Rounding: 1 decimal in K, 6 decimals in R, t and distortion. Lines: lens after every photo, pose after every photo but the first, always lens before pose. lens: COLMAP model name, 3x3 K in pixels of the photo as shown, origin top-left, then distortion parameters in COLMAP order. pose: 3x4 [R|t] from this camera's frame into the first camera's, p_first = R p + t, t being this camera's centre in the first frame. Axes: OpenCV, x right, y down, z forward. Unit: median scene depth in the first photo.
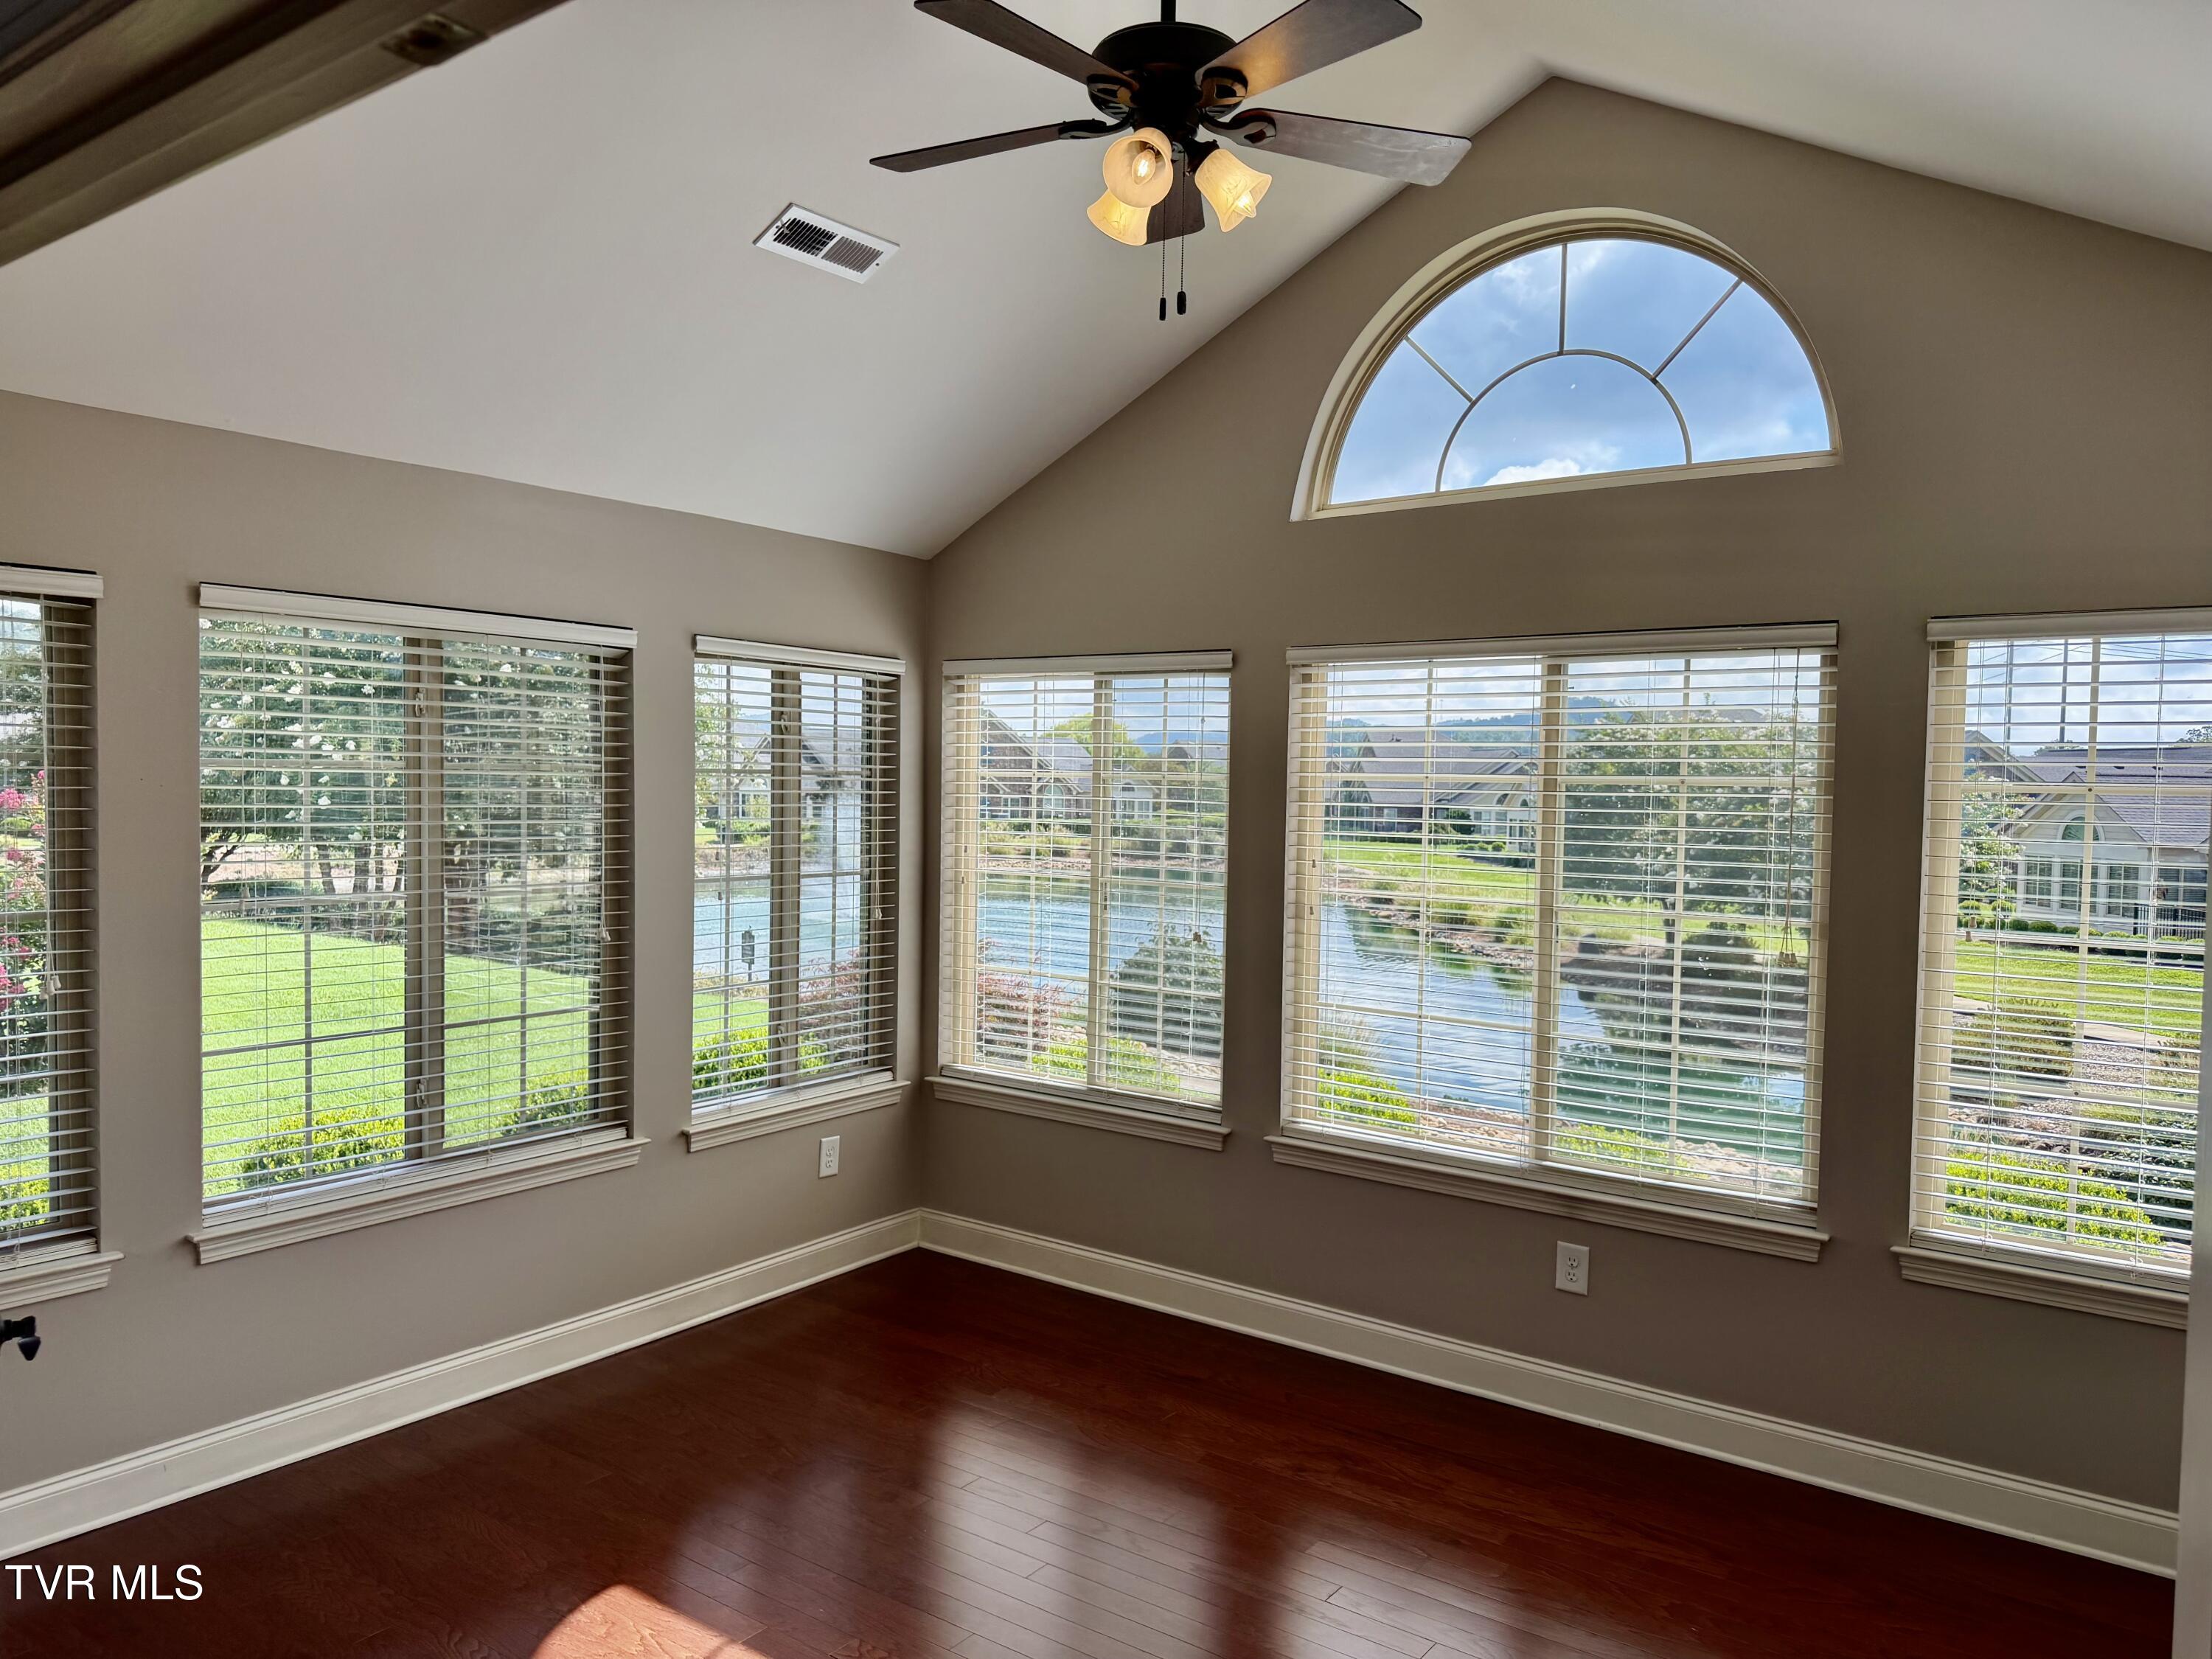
lens RADIAL K [[1578.0, 0, 1107.6], [0, 1578.0, 835.8], [0, 0, 1]] dist [0.124355, -0.178583]
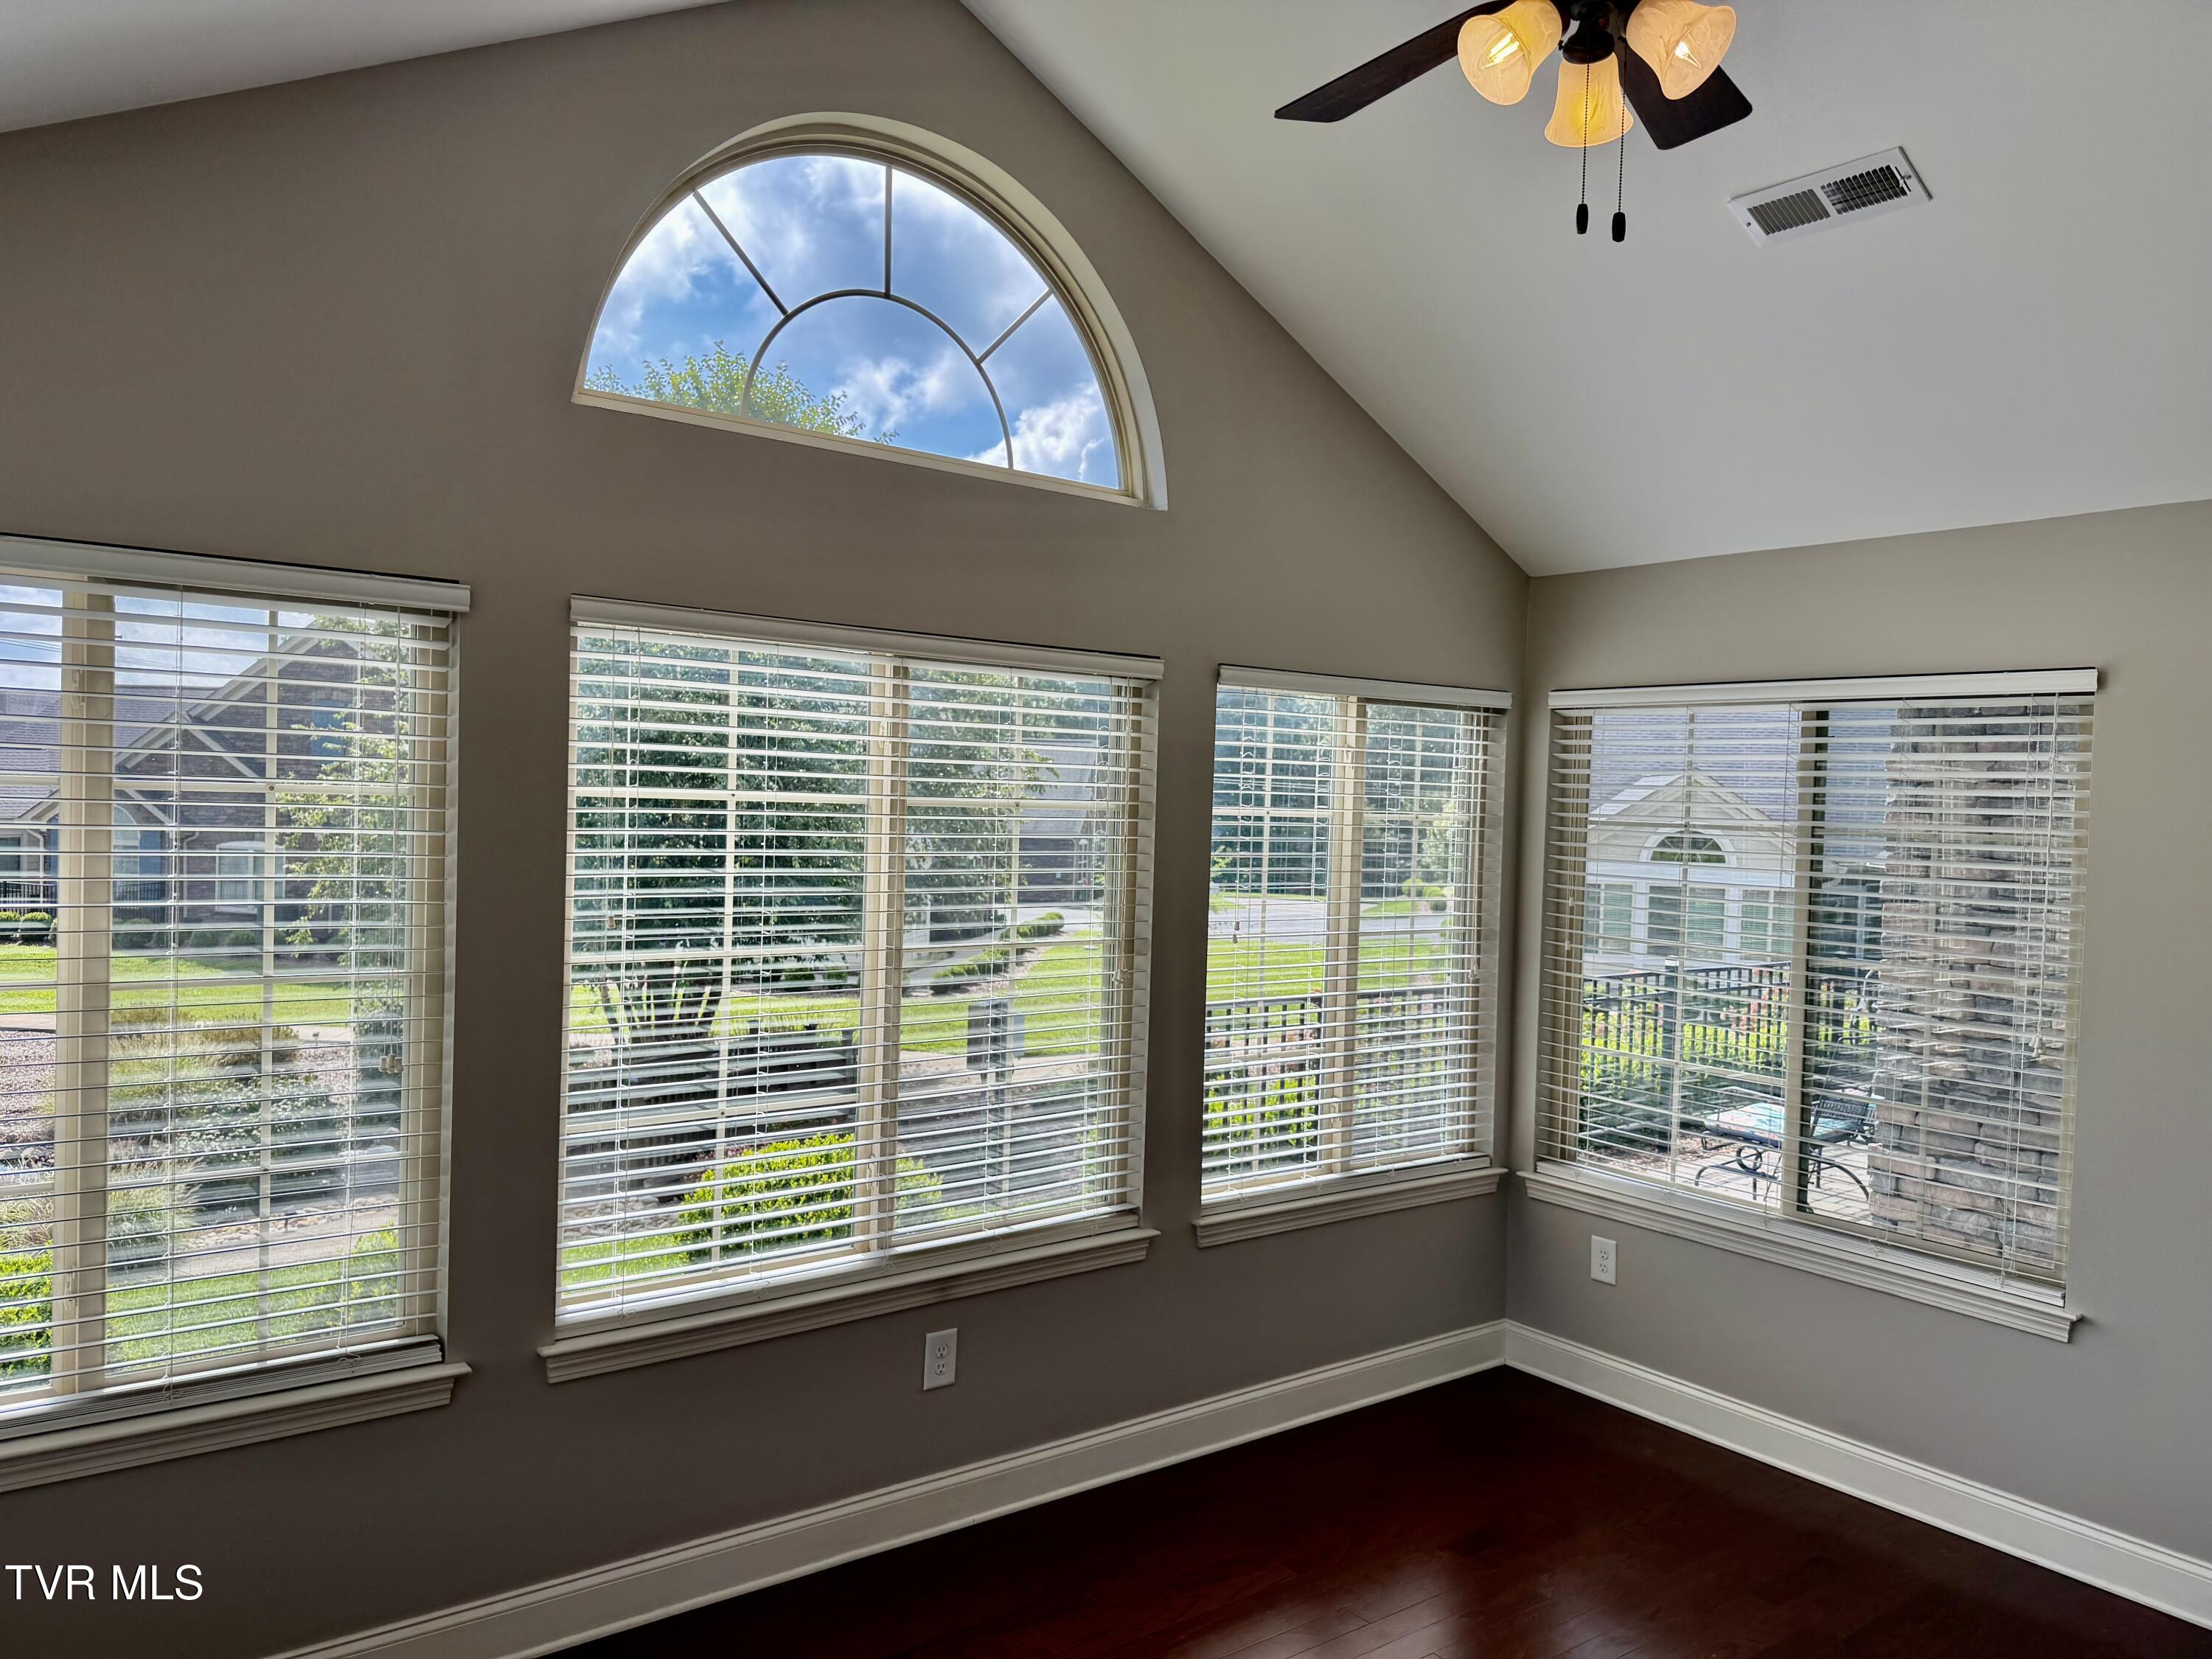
lens RADIAL K [[1534.8, 0, 1101.6], [0, 1534.8, 839.6], [0, 0, 1]] dist [0.019842, -0.038722]
pose [[0.287143, -0.039028, 0.957092, -0.469279], [-0.002202, 0.999140, 0.041403, -0.049340], [-0.957885, -0.013996, 0.286810, 0.660925]]
